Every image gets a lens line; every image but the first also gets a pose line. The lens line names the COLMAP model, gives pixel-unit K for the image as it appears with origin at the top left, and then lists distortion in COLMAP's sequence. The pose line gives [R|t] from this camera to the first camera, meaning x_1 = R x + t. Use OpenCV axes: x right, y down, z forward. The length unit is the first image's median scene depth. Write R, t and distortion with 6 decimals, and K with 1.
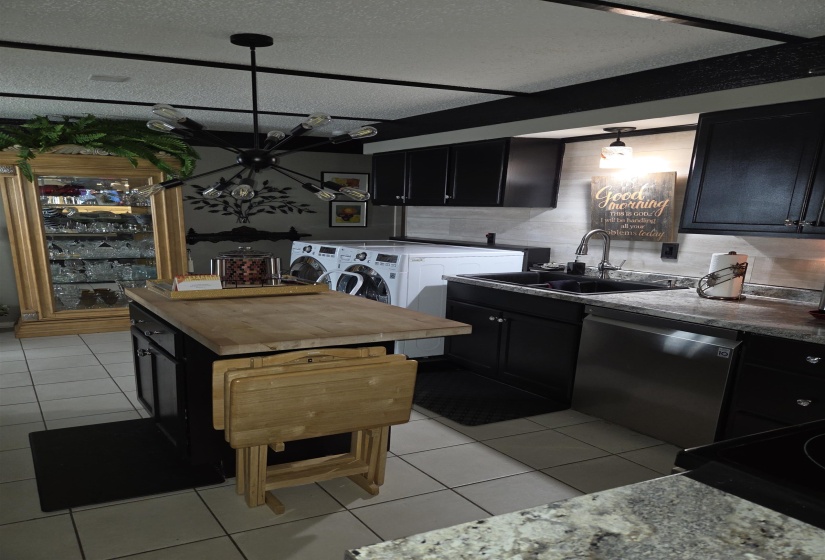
lens RADIAL K [[754.3, 0, 409.4], [0, 754.3, 280.7], [0, 0, 1]] dist [0.069934, -0.007641]
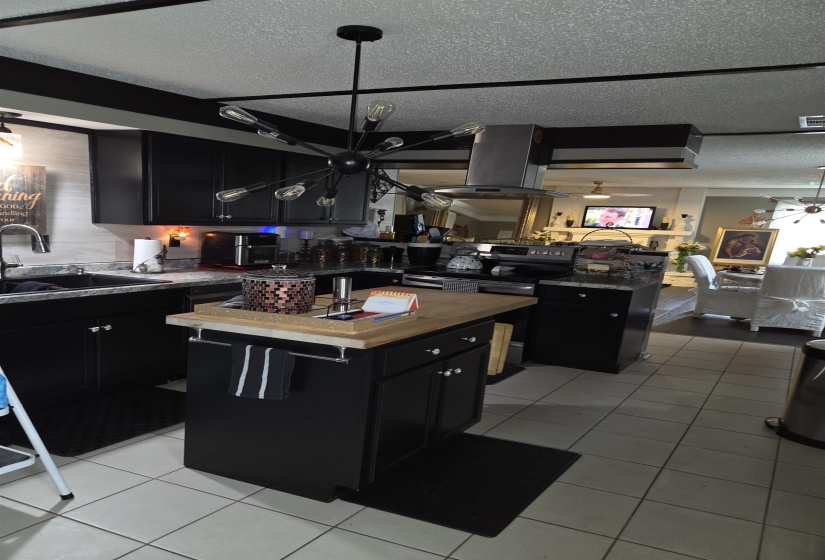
lens RADIAL K [[754.3, 0, 410.6], [0, 754.3, 280.9], [0, 0, 1]] dist [0.069934, -0.007641]
pose [[-0.529697, -0.098034, 0.842502, -0.774217], [0.049125, 0.988085, 0.145860, -0.110838], [-0.846763, 0.118649, -0.518570, 1.080315]]
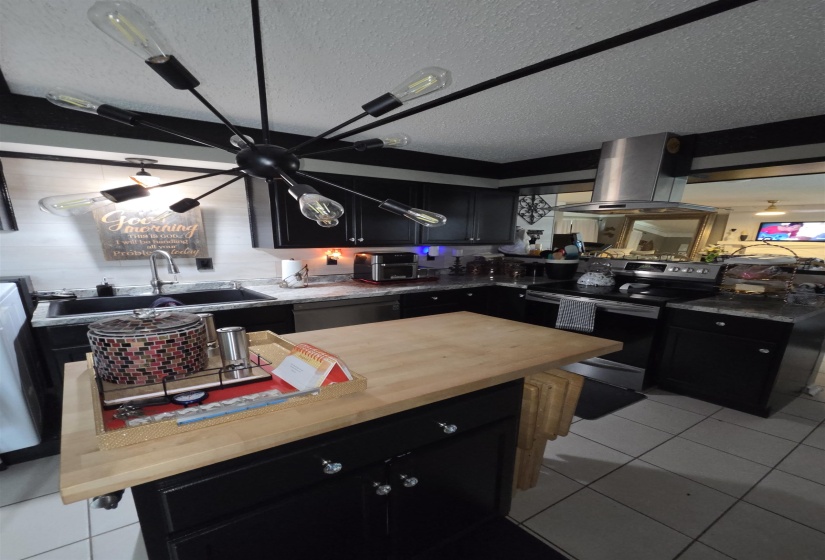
lens RADIAL K [[452.8, 0, 415.2], [0, 452.8, 286.6], [0, 0, 1]] dist [0.007061, 0.000993]
pose [[-0.123942, -0.125763, 0.984288, -0.457487], [0.091977, 0.986209, 0.137591, -0.071833], [-0.988017, 0.107585, -0.110666, 0.700631]]
